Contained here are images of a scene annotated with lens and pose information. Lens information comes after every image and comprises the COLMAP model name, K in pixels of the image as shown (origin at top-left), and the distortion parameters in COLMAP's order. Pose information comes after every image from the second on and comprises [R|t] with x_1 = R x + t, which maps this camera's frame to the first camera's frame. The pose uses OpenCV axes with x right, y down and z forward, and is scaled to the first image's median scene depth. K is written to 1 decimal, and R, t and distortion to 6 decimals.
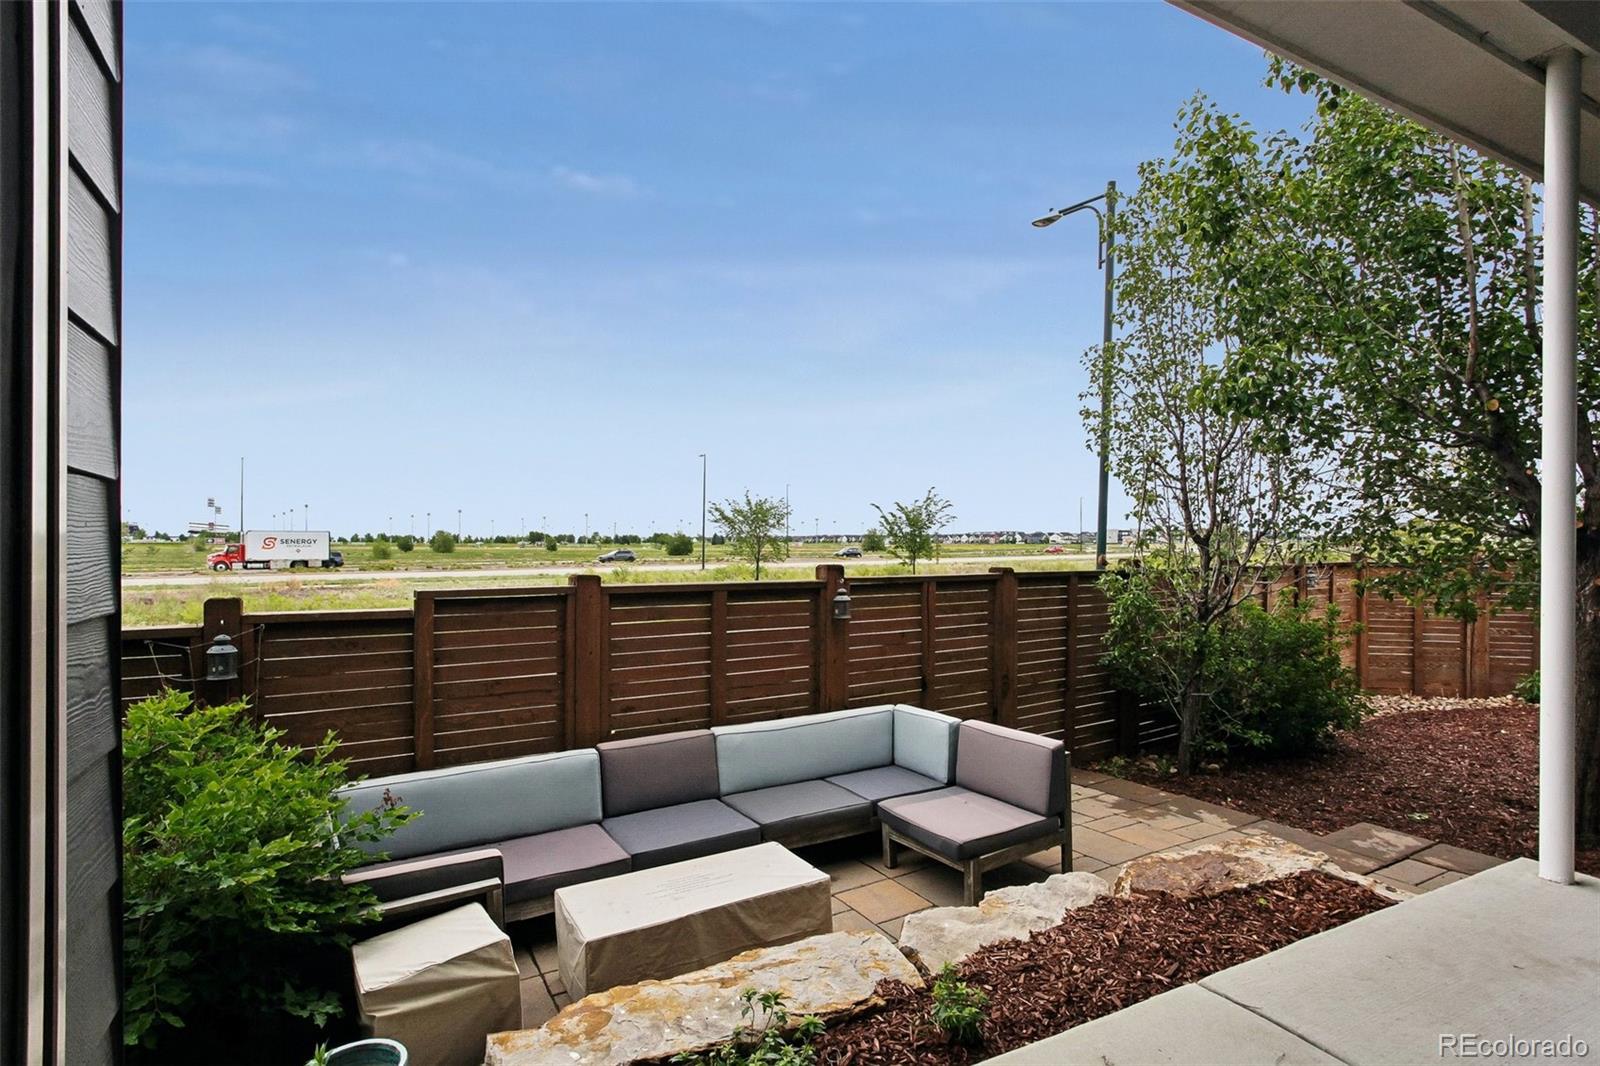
lens RADIAL K [[770.9, 0, 805.9], [0, 770.9, 541.6], [0, 0, 1]] dist [-0.037486, 0.015084]
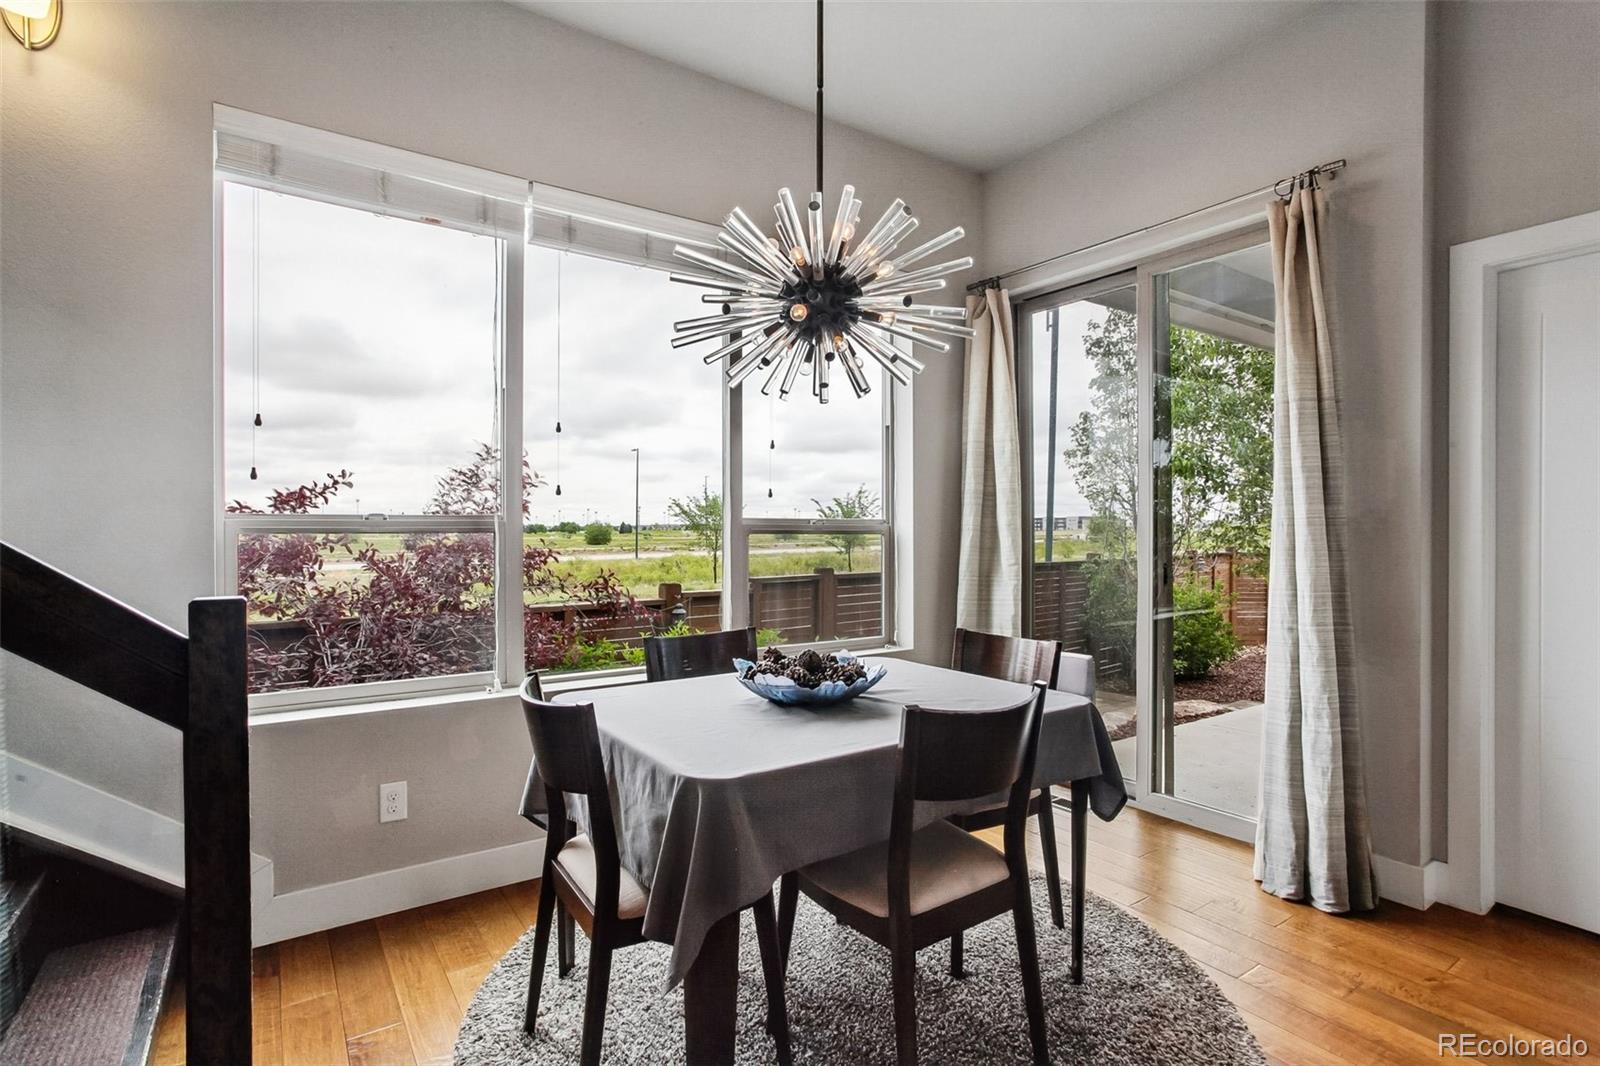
lens RADIAL K [[770.9, 0, 793.1], [0, 770.9, 527.4], [0, 0, 1]] dist [-0.037486, 0.015084]
pose [[0.992549, -0.002756, 0.121812, -0.266389], [0.003014, 0.999994, -0.001938, -0.020428], [-0.121805, 0.002291, 0.992551, -0.328197]]
